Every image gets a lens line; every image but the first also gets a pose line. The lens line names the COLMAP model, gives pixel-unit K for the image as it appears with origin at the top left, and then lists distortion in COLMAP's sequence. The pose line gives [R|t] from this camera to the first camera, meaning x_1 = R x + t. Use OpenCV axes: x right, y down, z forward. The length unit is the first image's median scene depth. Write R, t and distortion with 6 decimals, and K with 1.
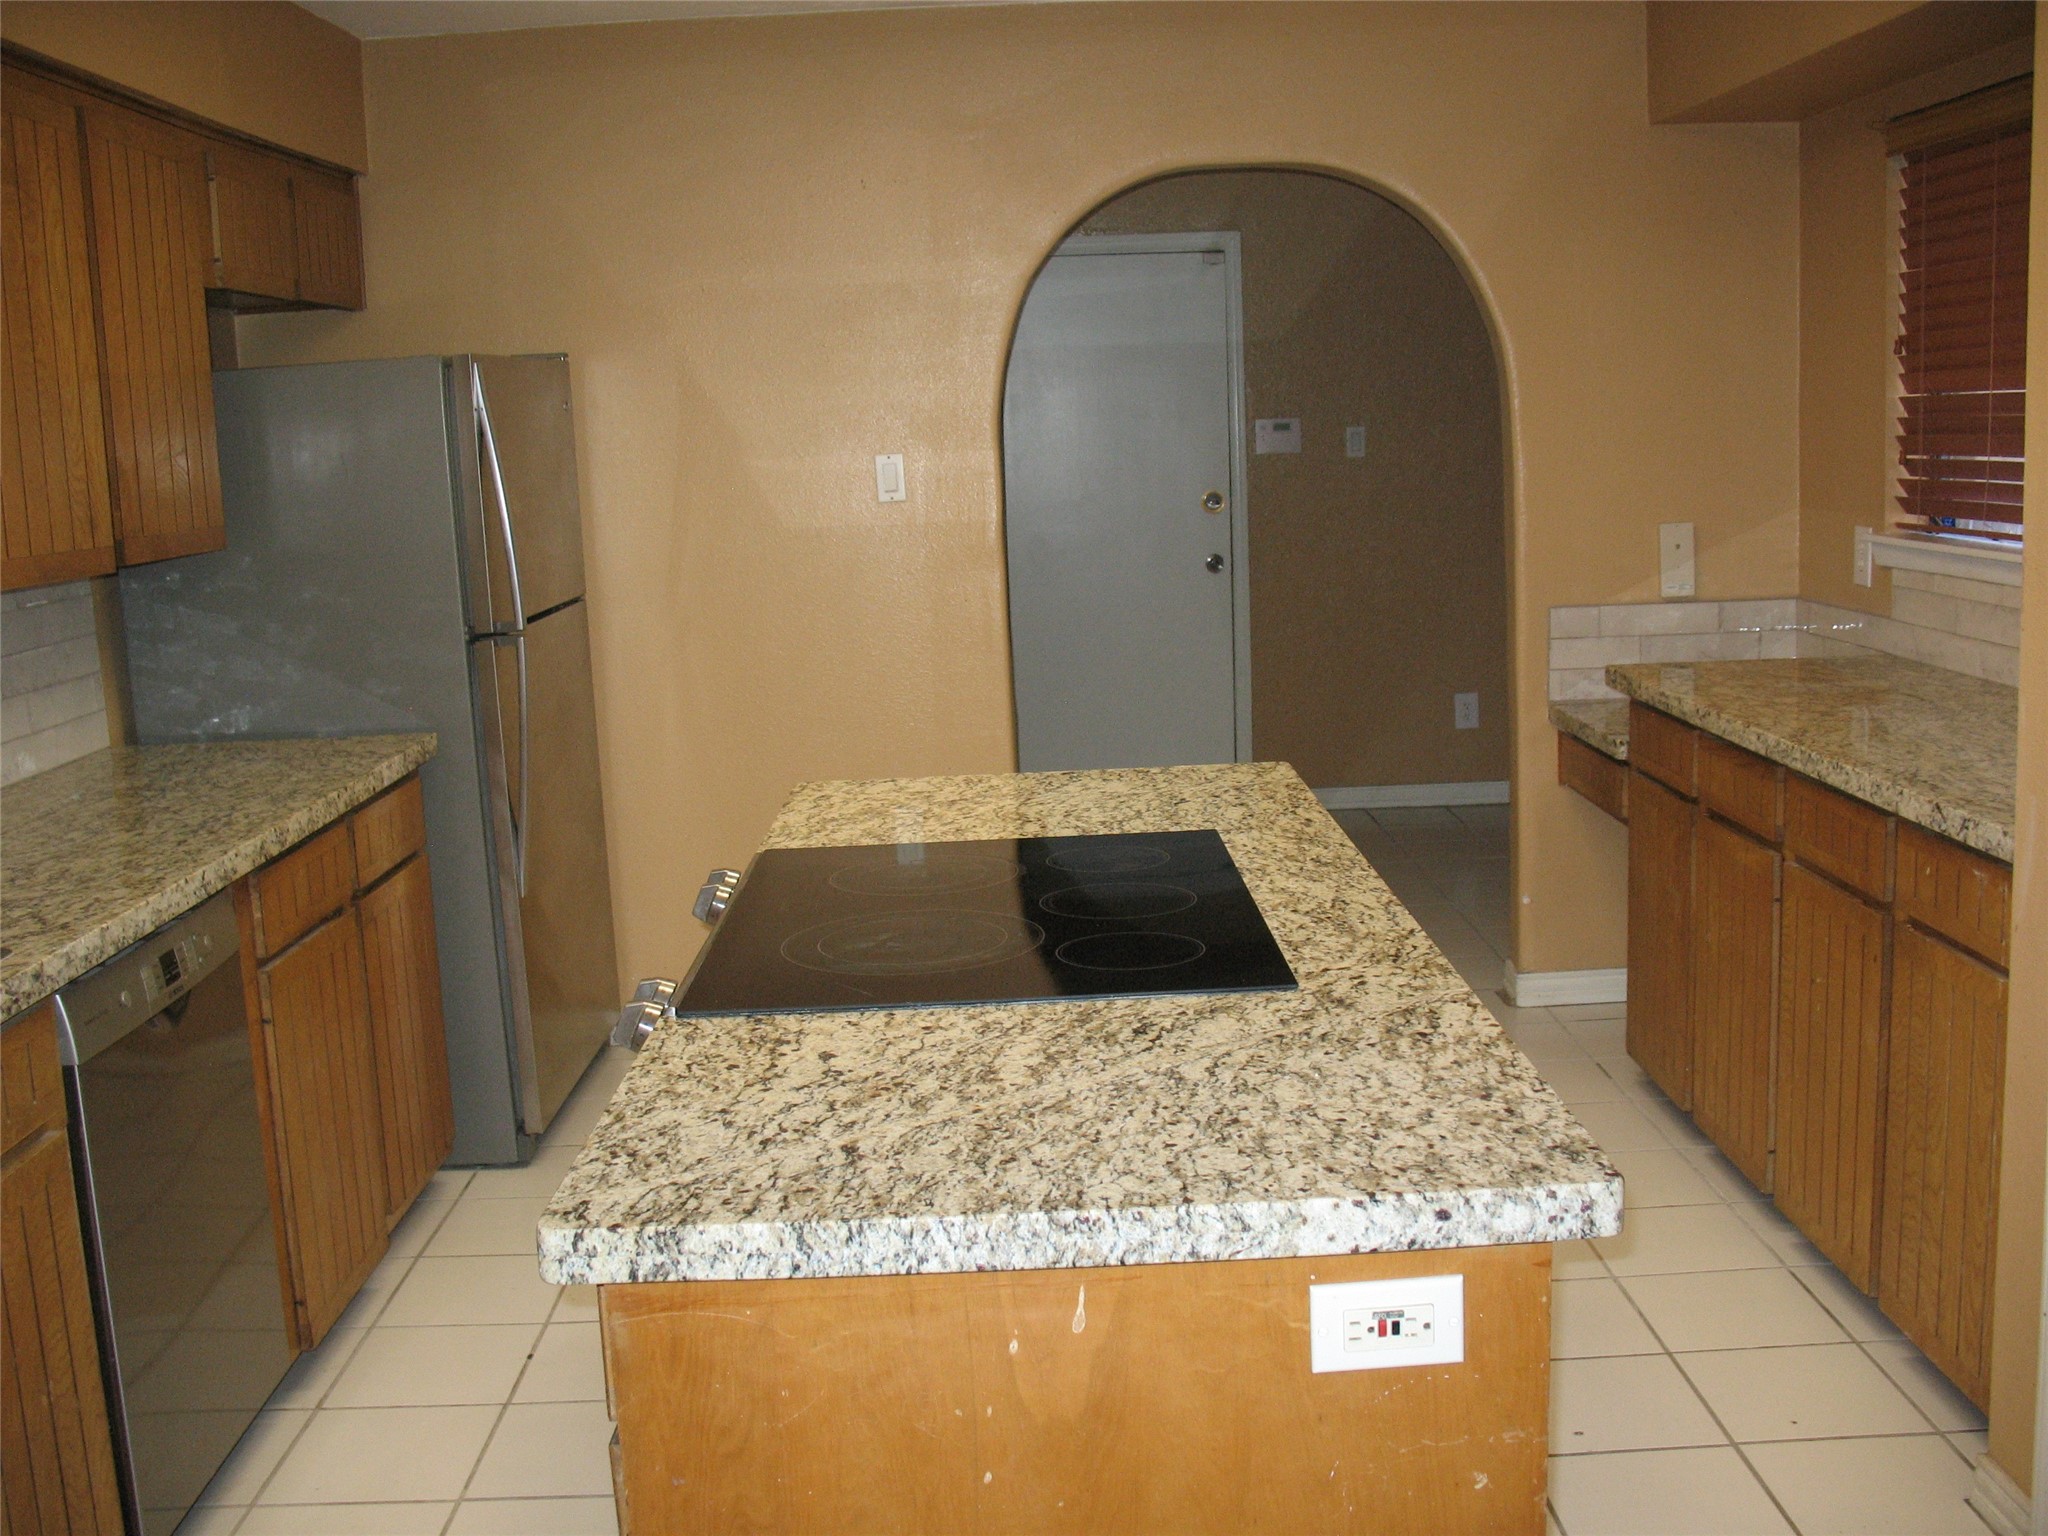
lens RADIAL K [[2112.1, 0, 1016.1], [0, 2112.1, 775.1], [0, 0, 1]] dist [-0.185342, 0.208996]
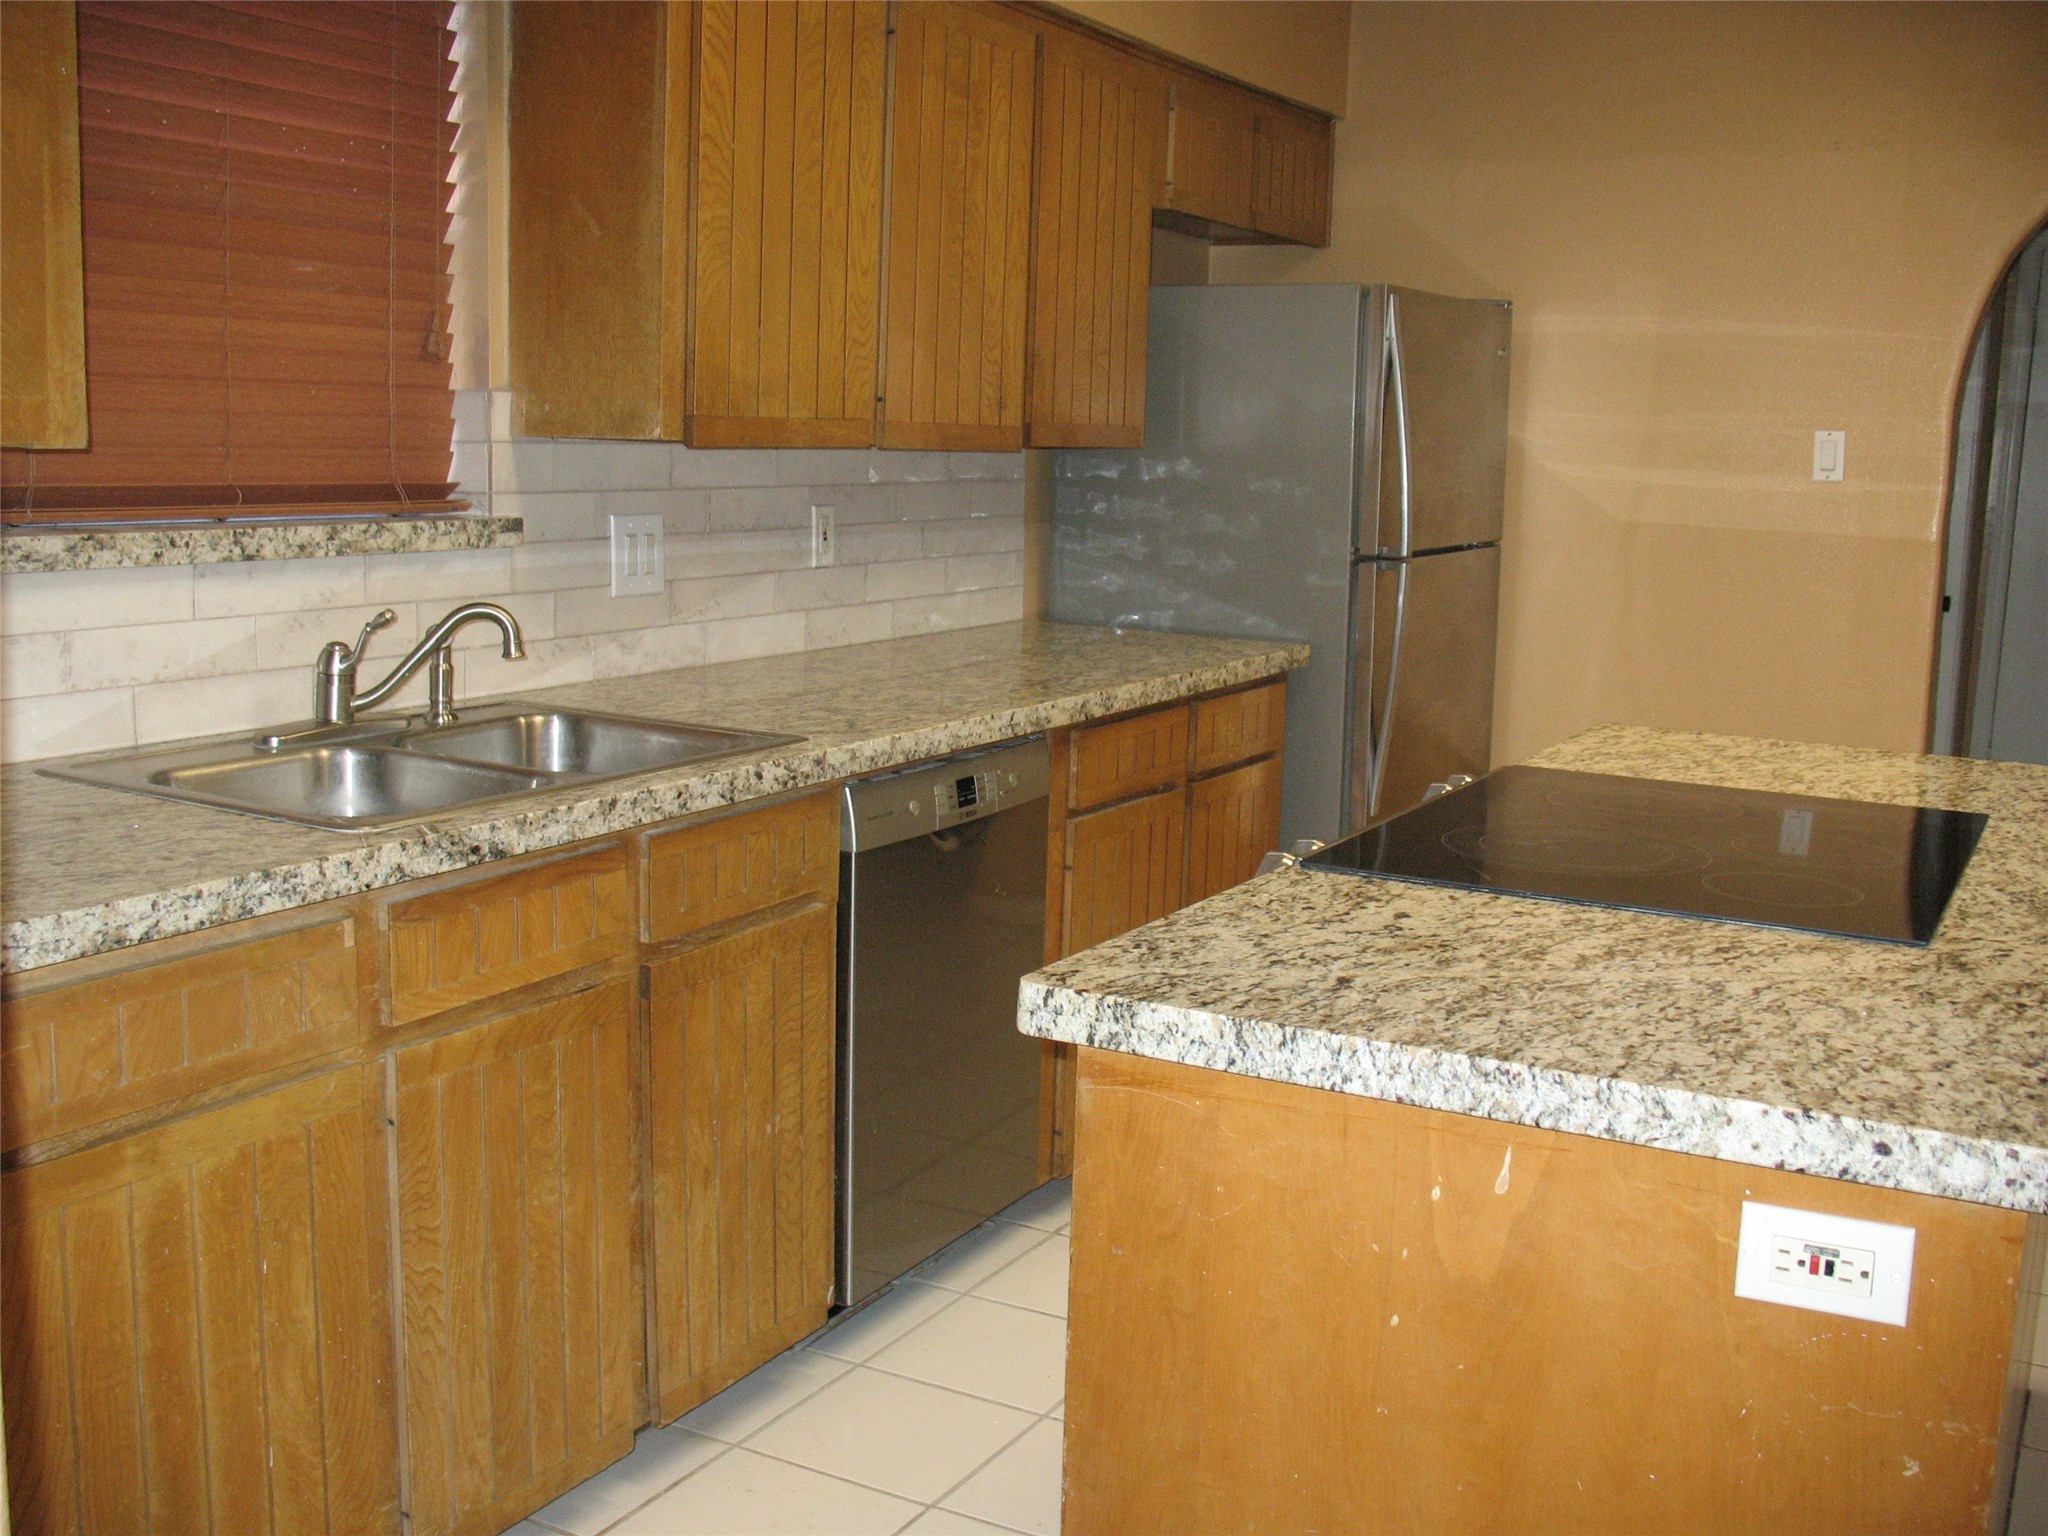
lens RADIAL K [[2112.1, 0, 1016.1], [0, 2112.1, 775.1], [0, 0, 1]] dist [-0.185342, 0.208996]
pose [[0.870113, 0.147580, -0.470238, 0.263500], [-0.146965, 0.988401, 0.038261, 0.068147], [0.470430, 0.035817, 0.881710, 0.020880]]
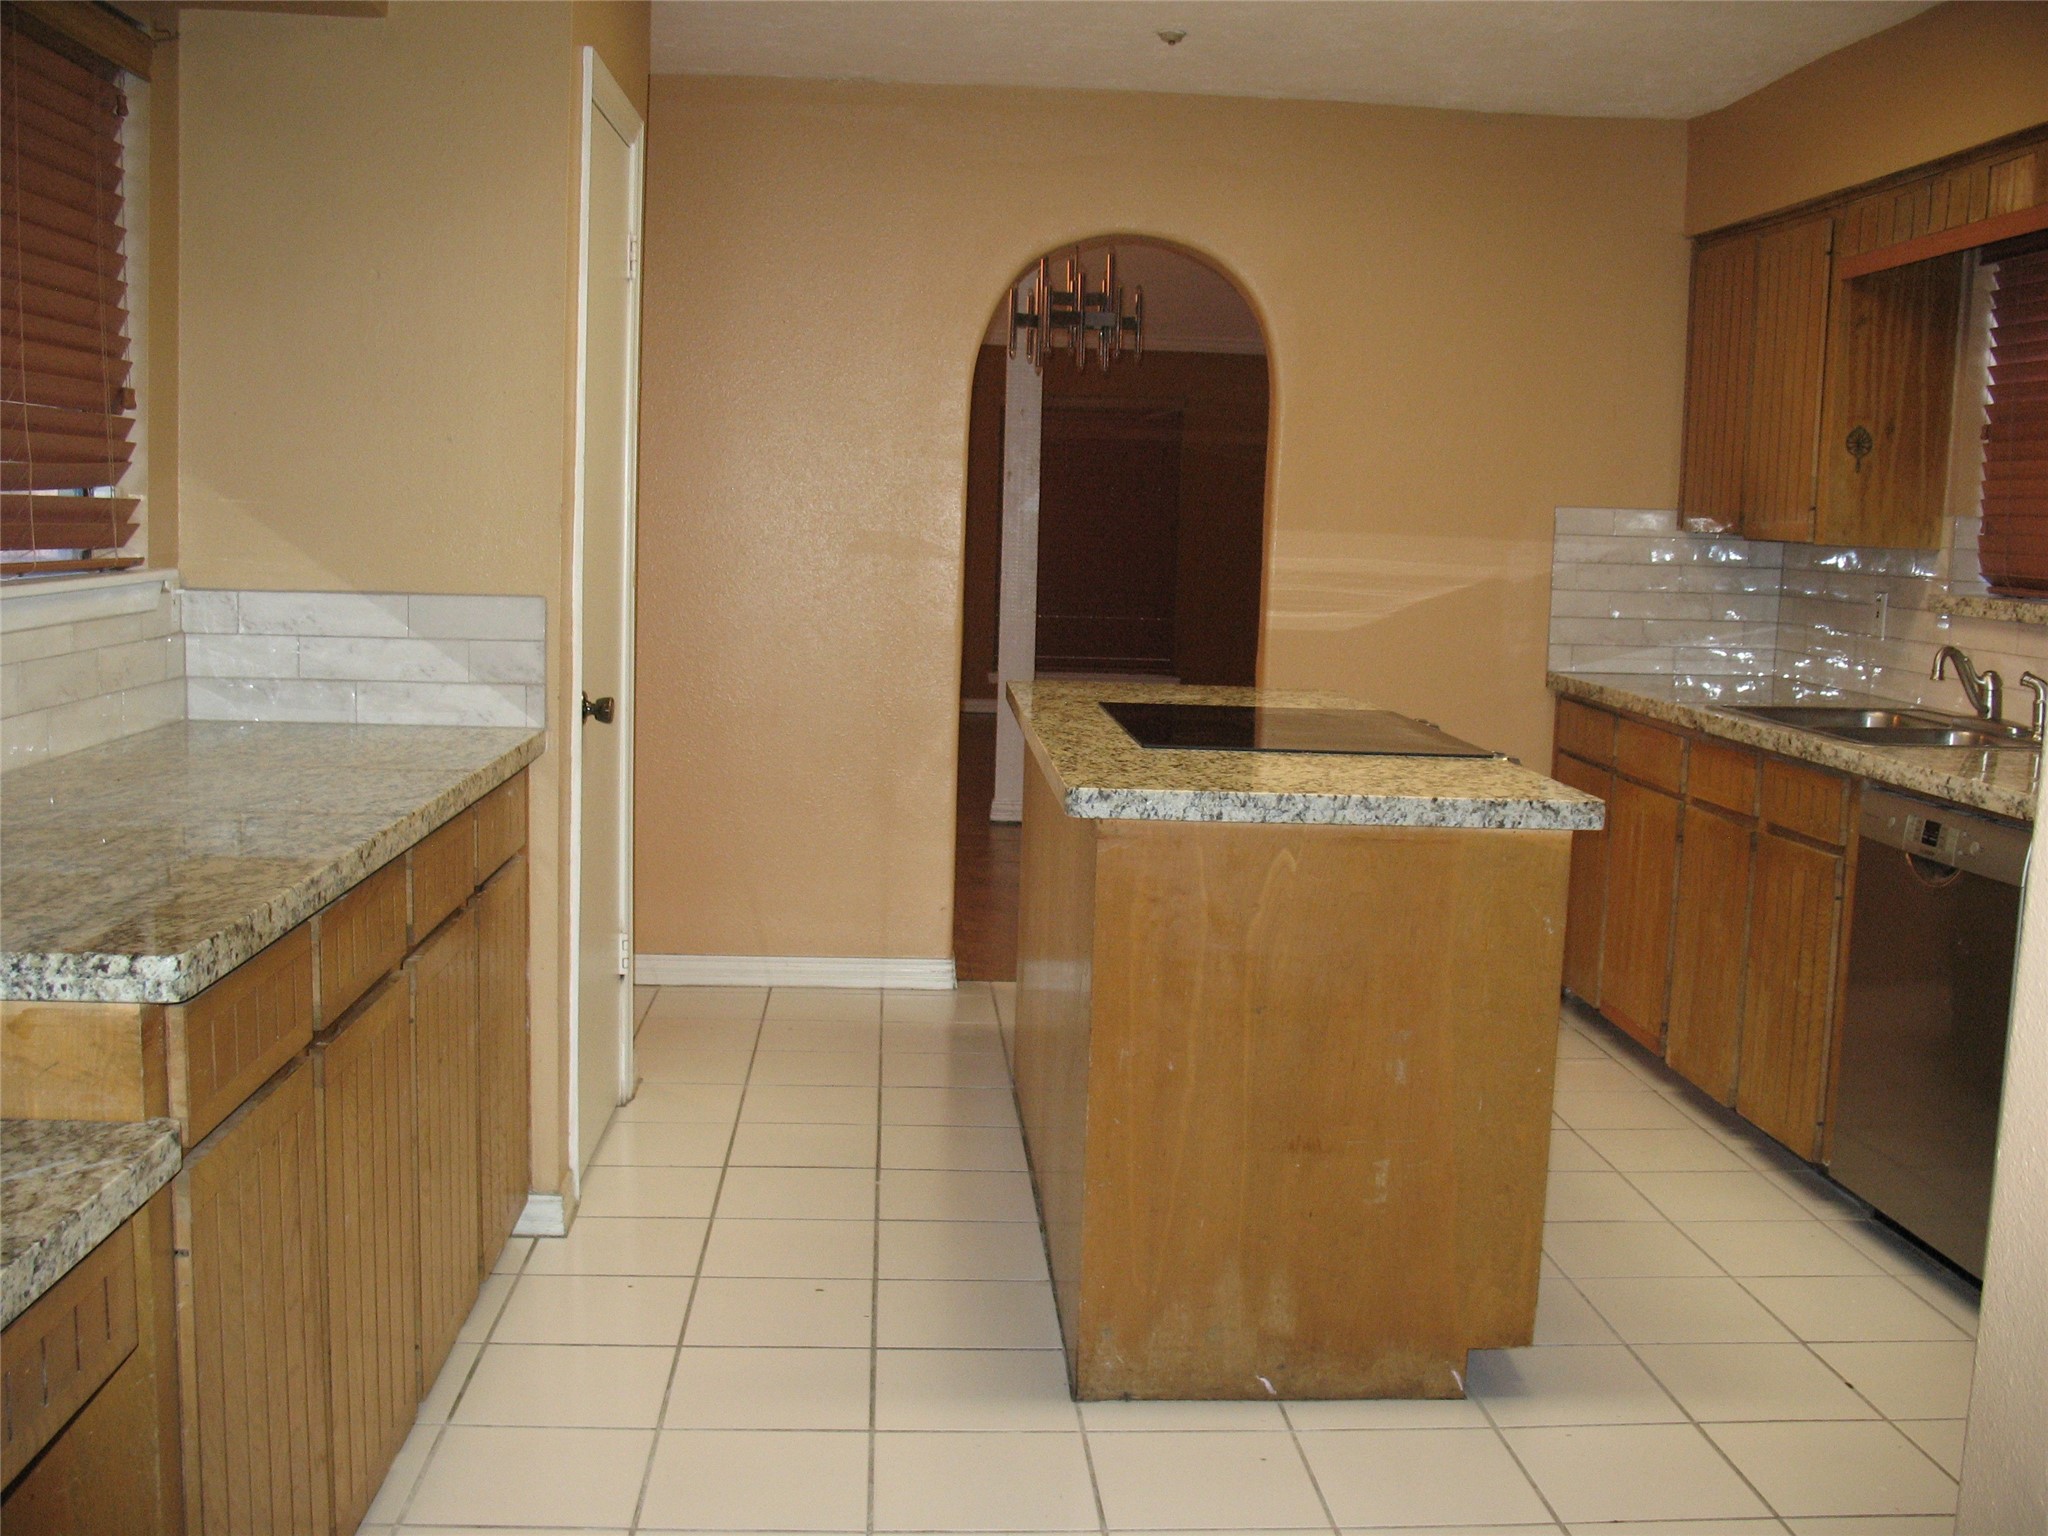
lens RADIAL K [[2112.1, 0, 1016.1], [0, 2112.1, 775.1], [0, 0, 1]] dist [-0.185342, 0.208996]
pose [[-0.998780, 0.017998, -0.045987, 0.419172], [0.004067, 0.958035, 0.286624, -0.581271], [0.049216, 0.286087, -0.956939, 4.032311]]
